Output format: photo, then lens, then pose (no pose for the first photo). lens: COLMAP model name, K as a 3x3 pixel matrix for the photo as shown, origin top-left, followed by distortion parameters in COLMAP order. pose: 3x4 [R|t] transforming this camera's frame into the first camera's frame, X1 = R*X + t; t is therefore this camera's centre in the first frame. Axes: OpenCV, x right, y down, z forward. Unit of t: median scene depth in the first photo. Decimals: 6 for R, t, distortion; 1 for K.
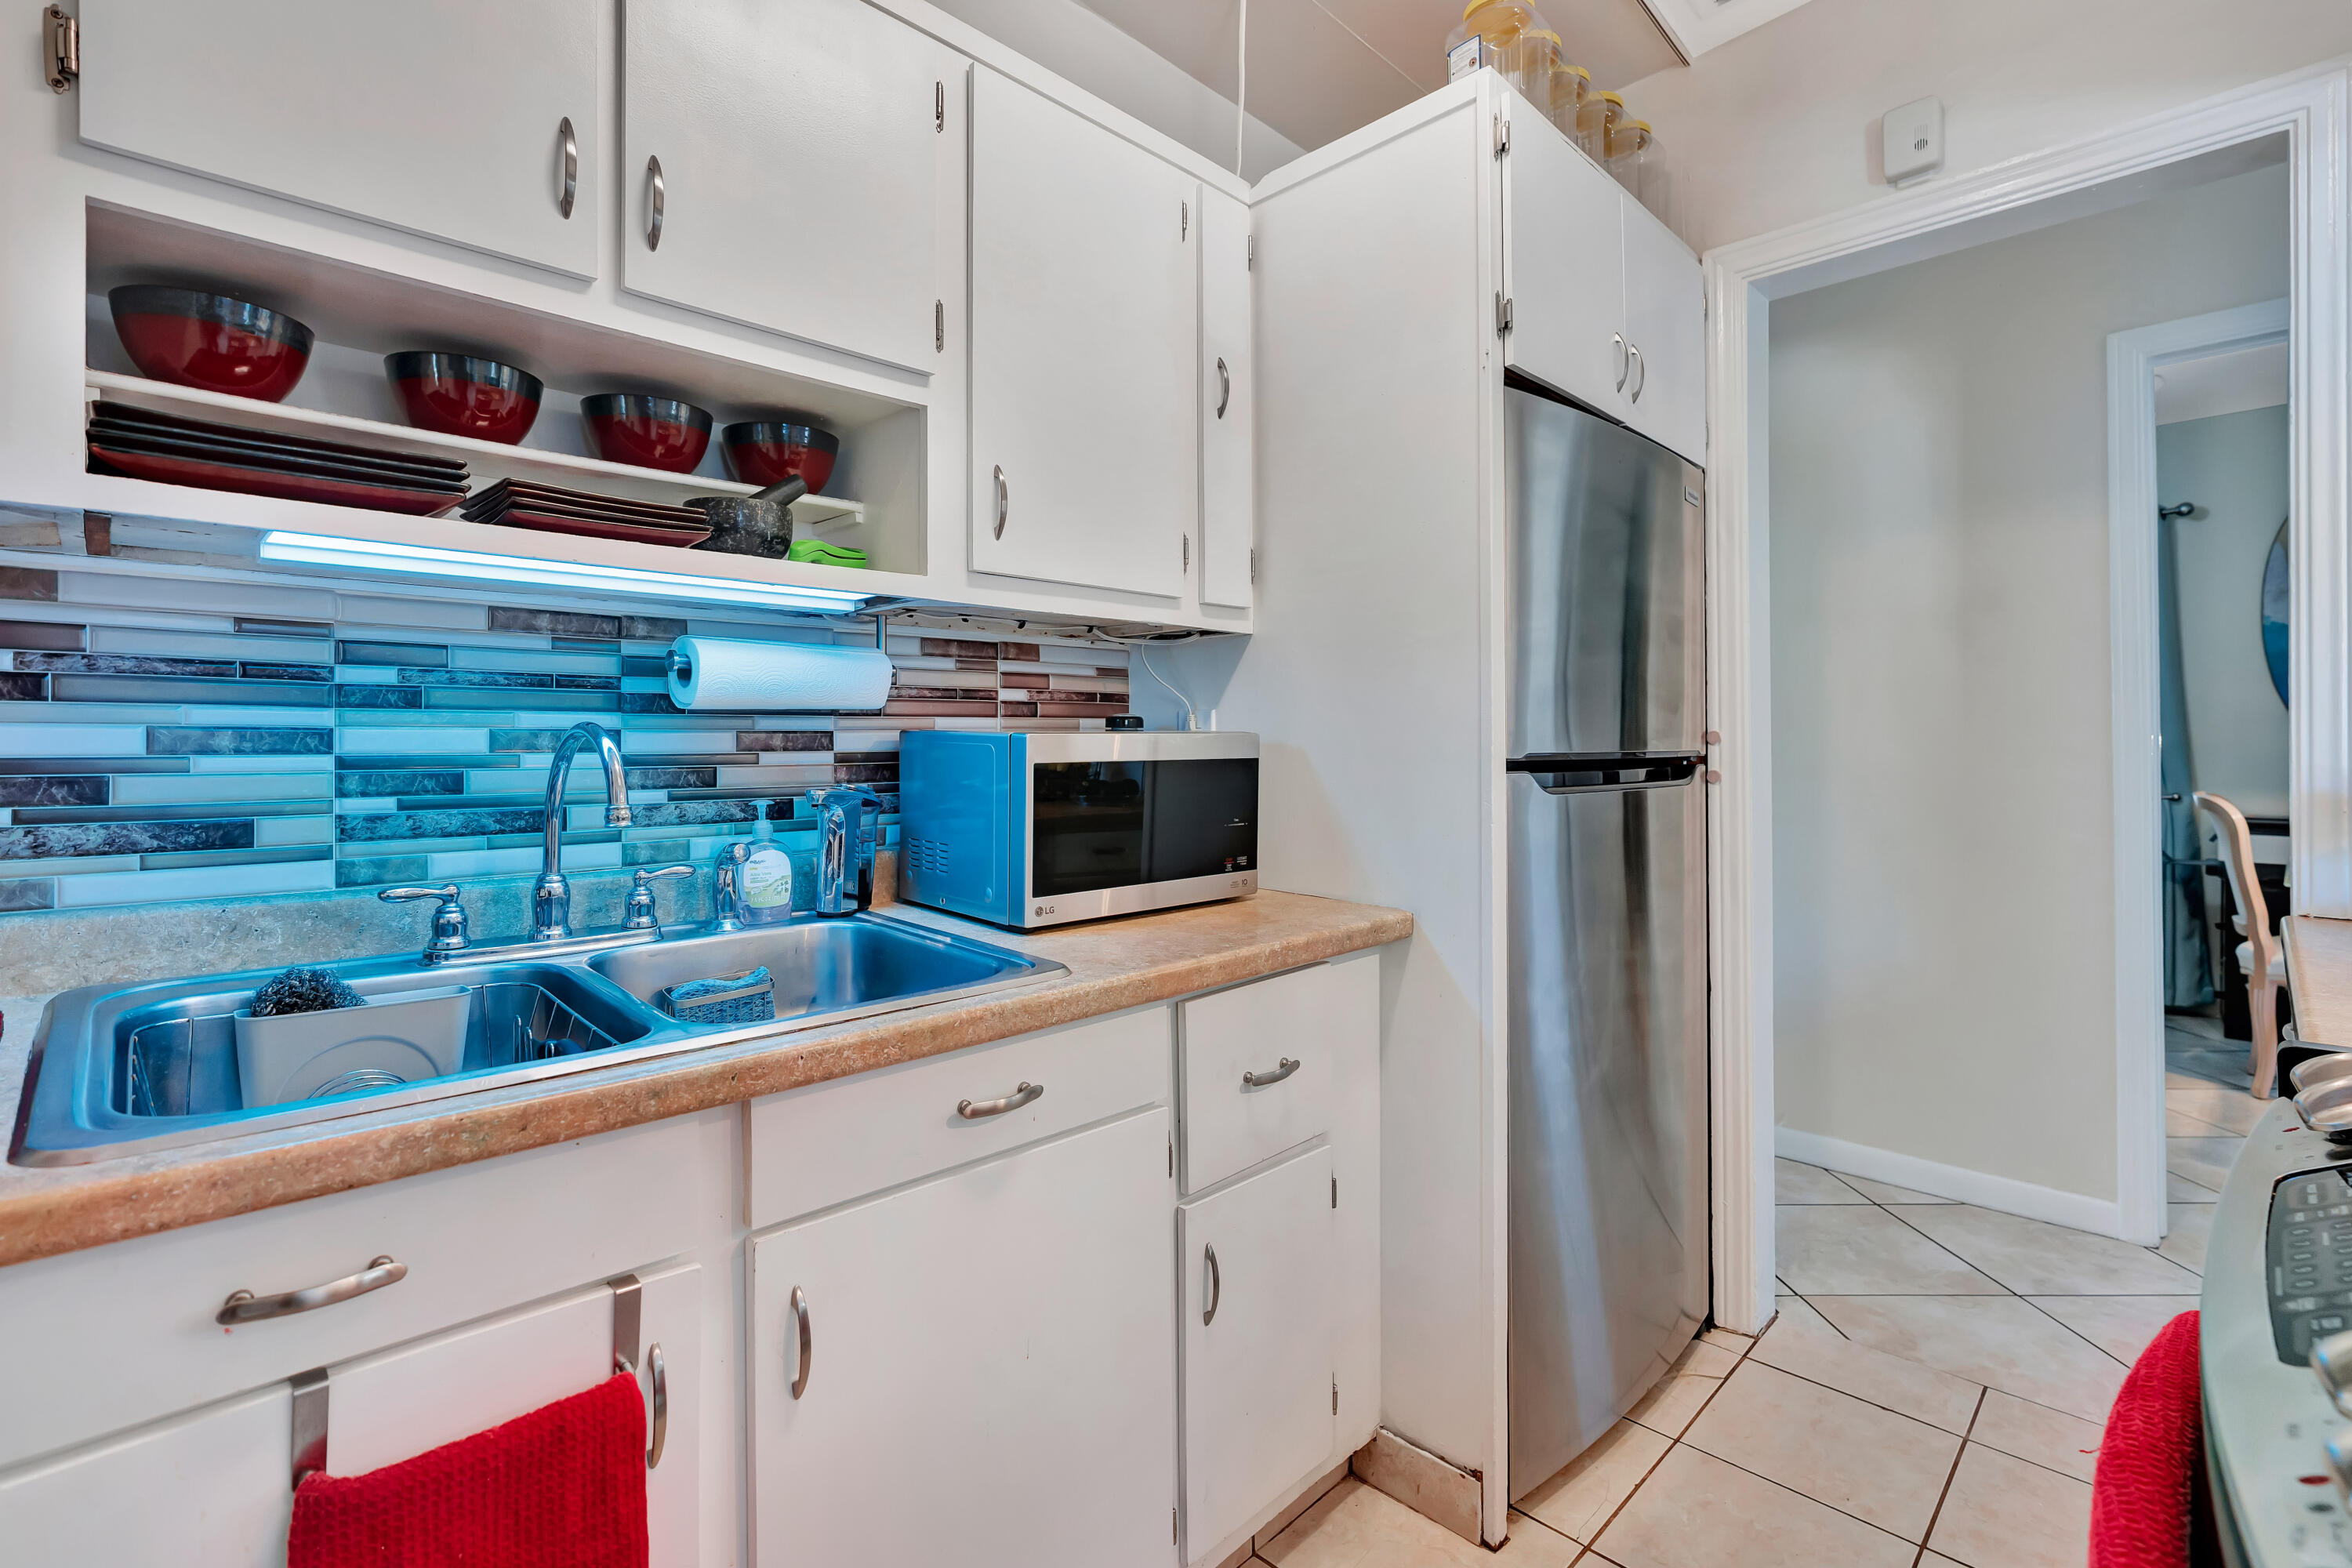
lens RADIAL K [[1057.4, 0, 1128.9], [0, 1057.4, 749.0], [0, 0, 1]] dist [-0.004404, 0.001586]
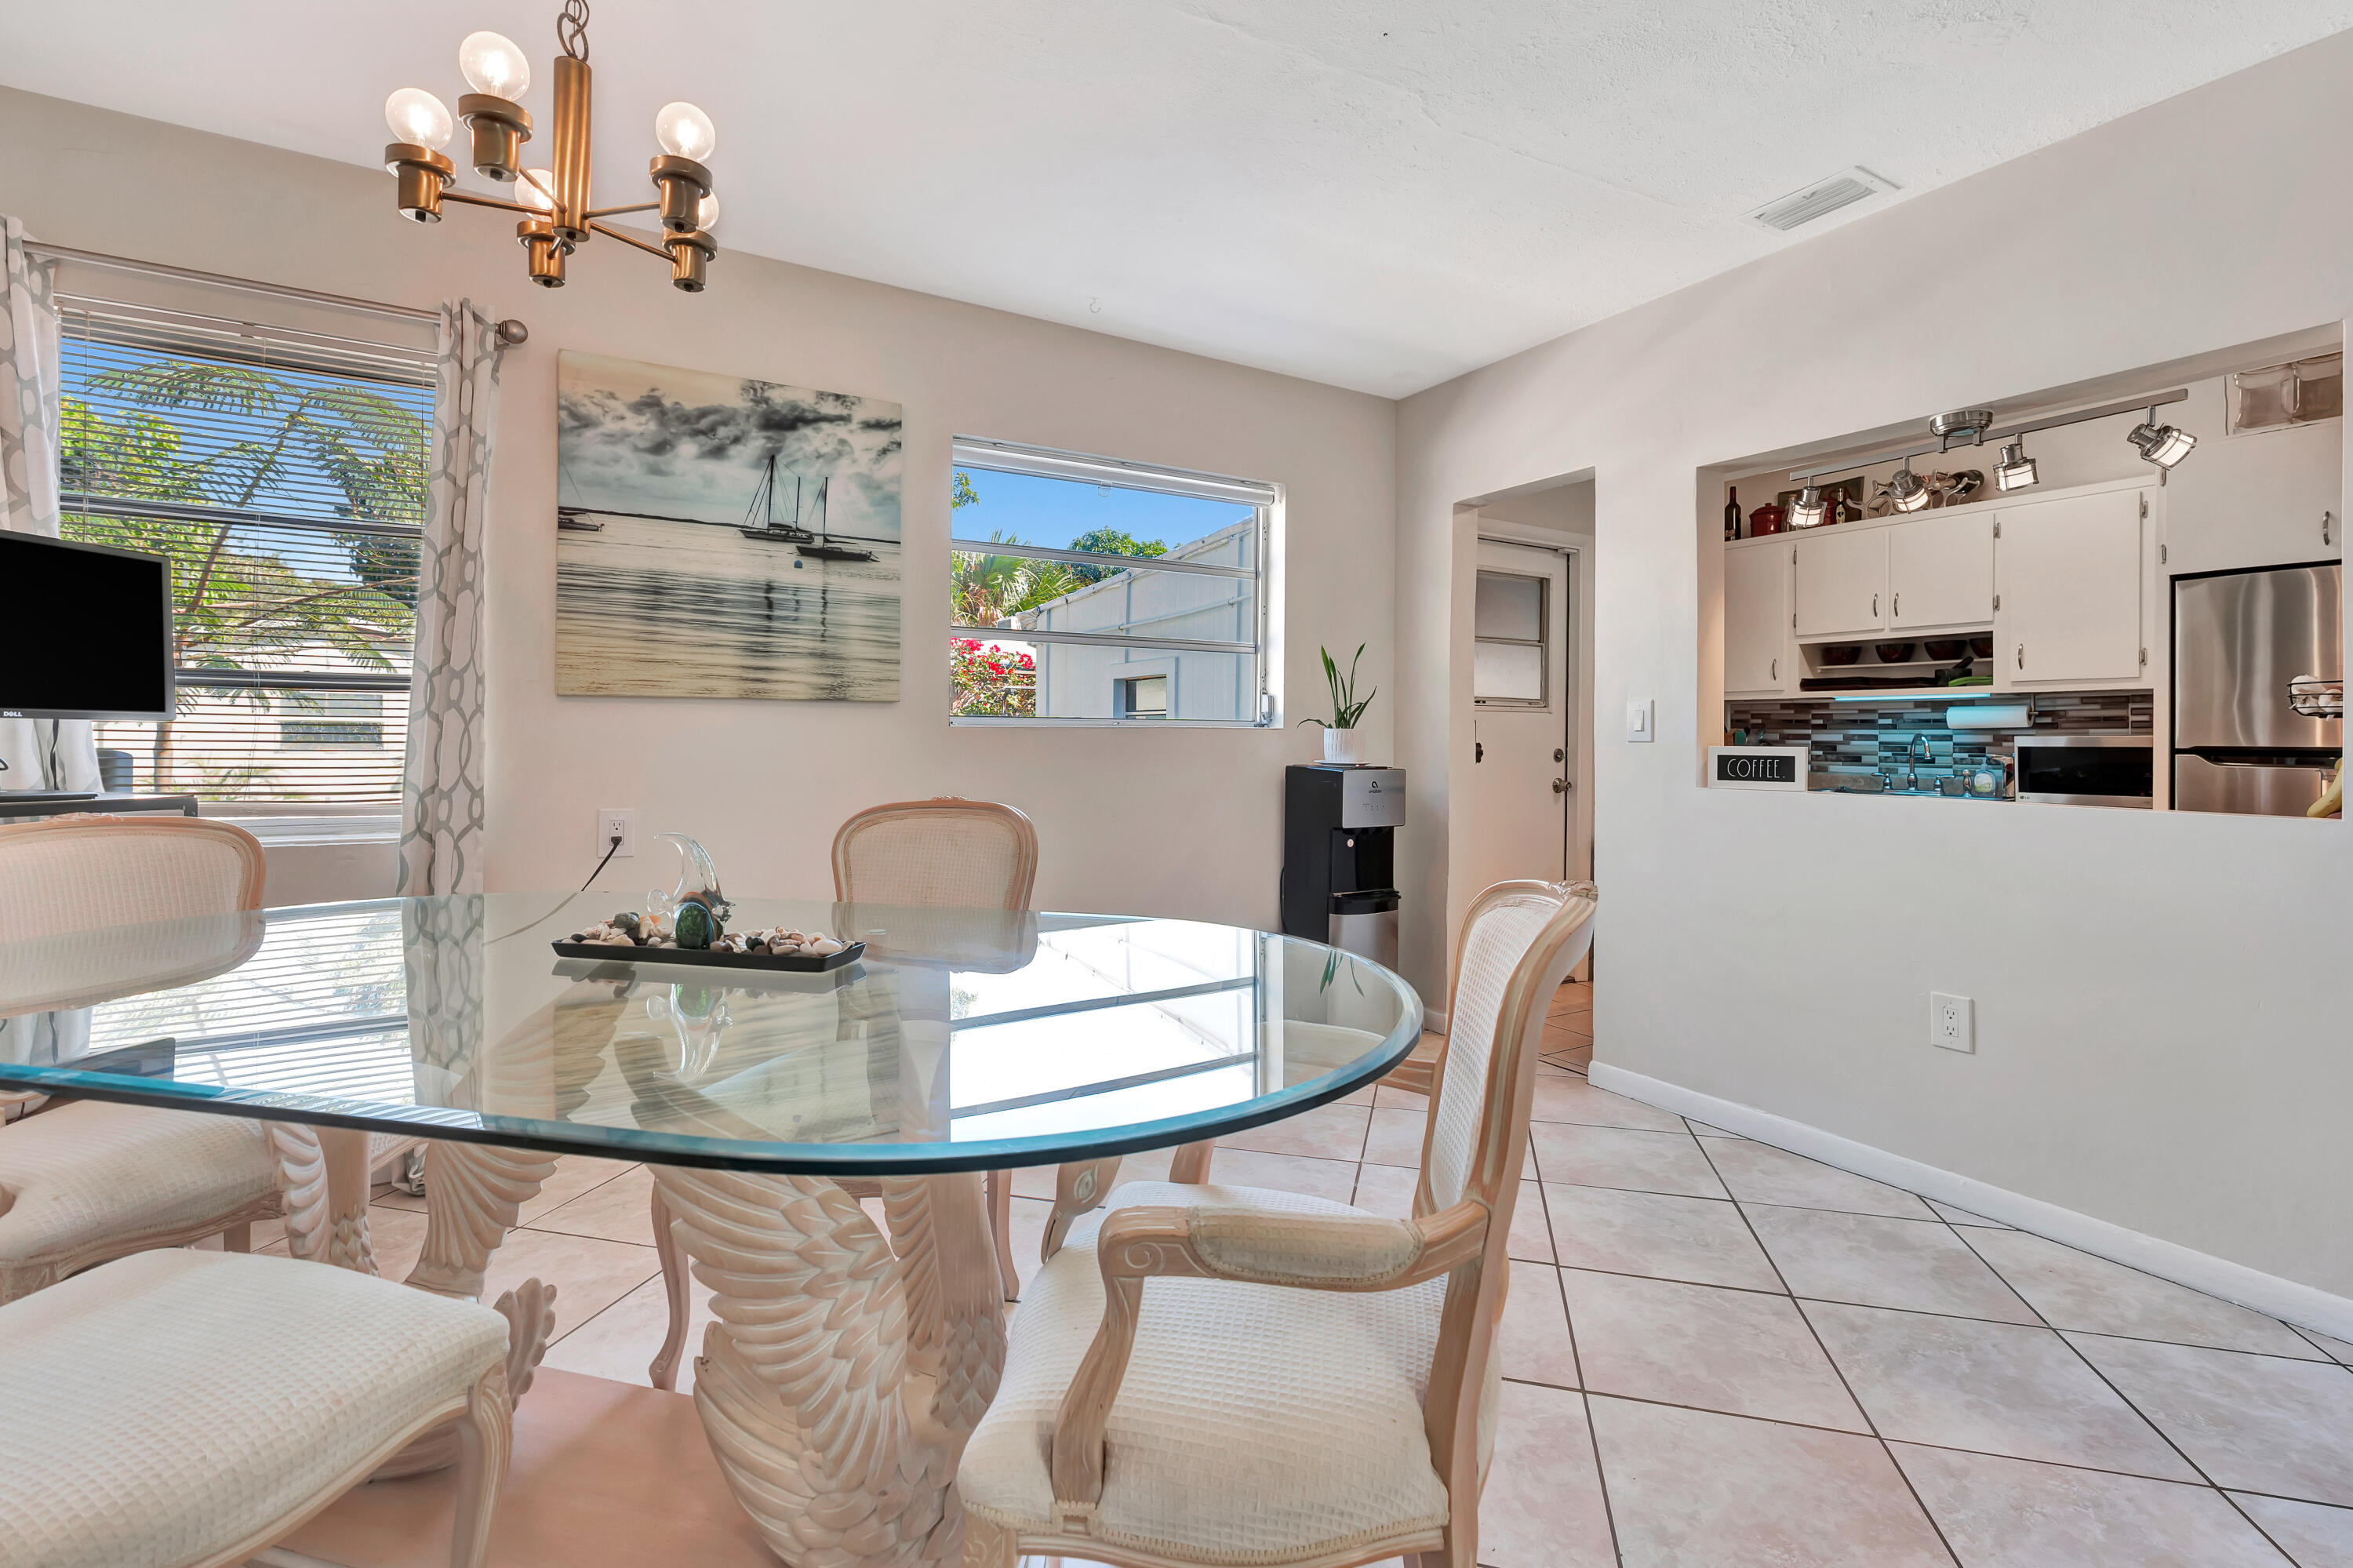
lens RADIAL K [[1057.9, 0, 1188.0], [0, 1057.9, 734.8], [0, 0, 1]] dist [-0.004404, 0.001586]
pose [[-0.235056, 0.003011, -0.971977, 3.207783], [-0.007496, 0.999960, 0.004910, -0.016545], [0.971953, 0.008440, -0.235024, -0.532772]]
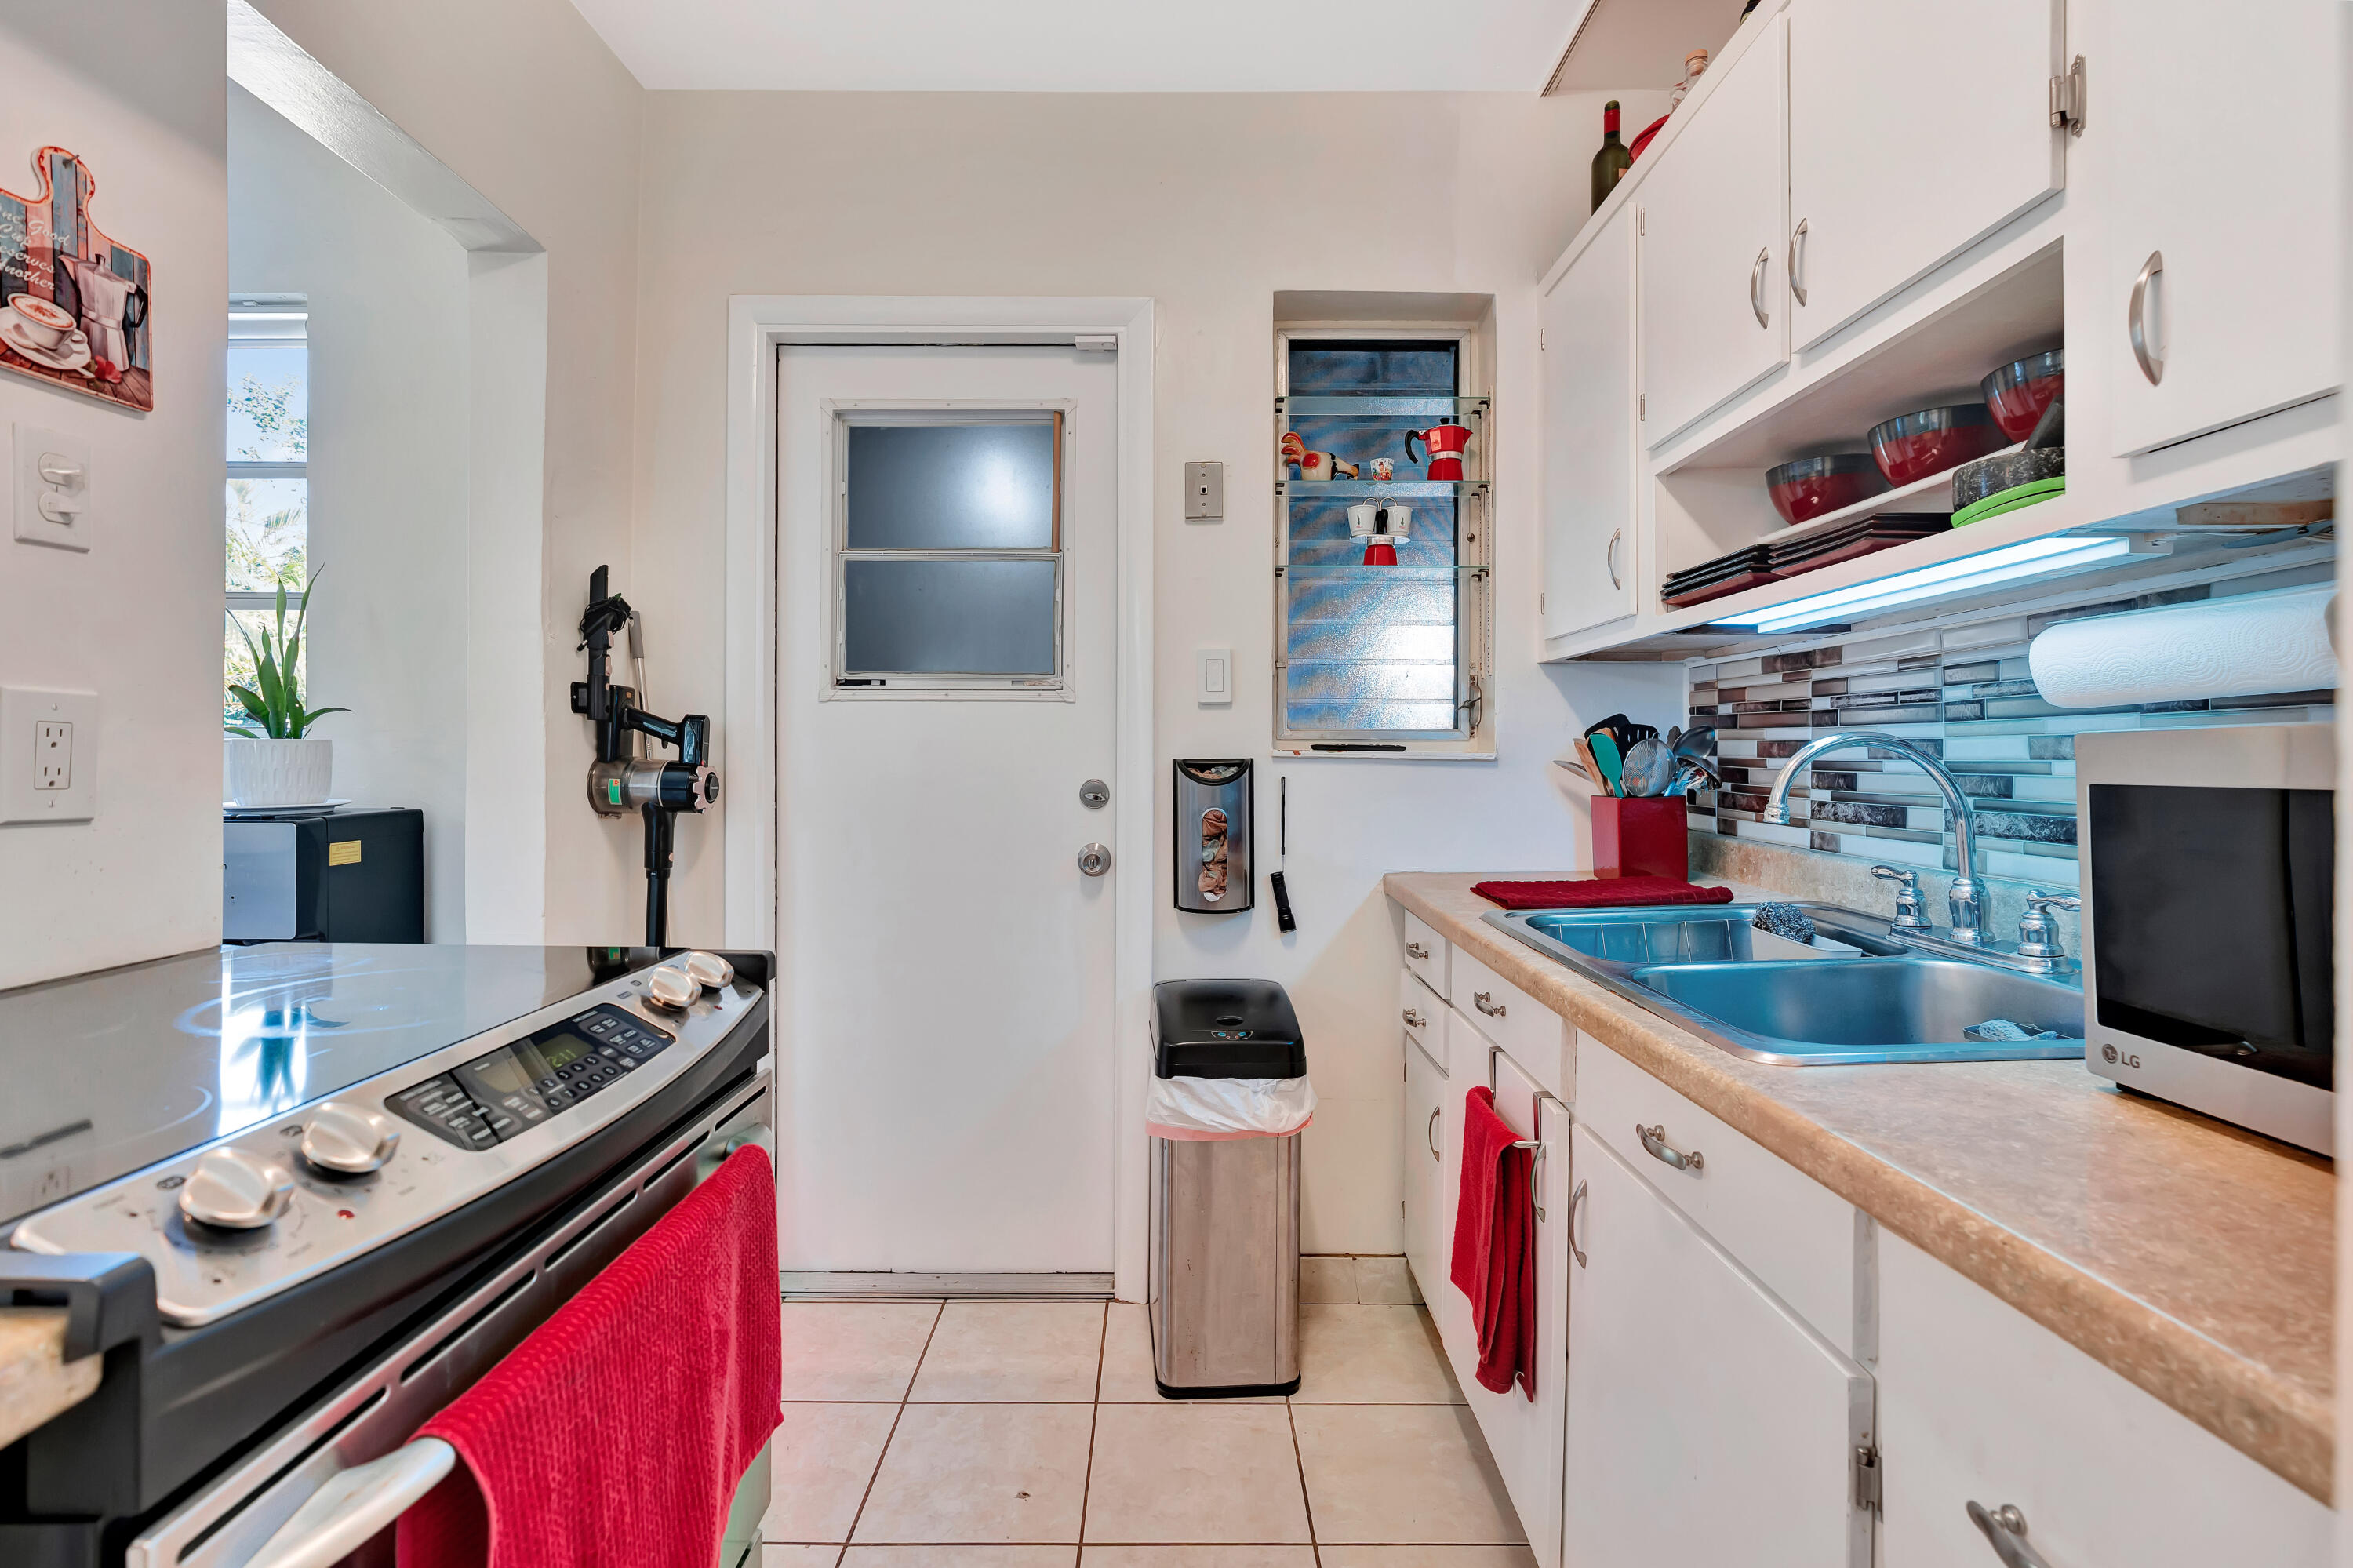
lens RADIAL K [[1096.4, 0, 1184.2], [0, 1096.4, 761.0], [0, 0, 1]] dist [0.004133, 0.000228]
pose [[-0.690877, 0.006056, -0.722947, 0.654805], [0.001440, 0.999974, 0.007000, -0.003212], [0.722971, 0.003795, -0.690868, 1.036939]]
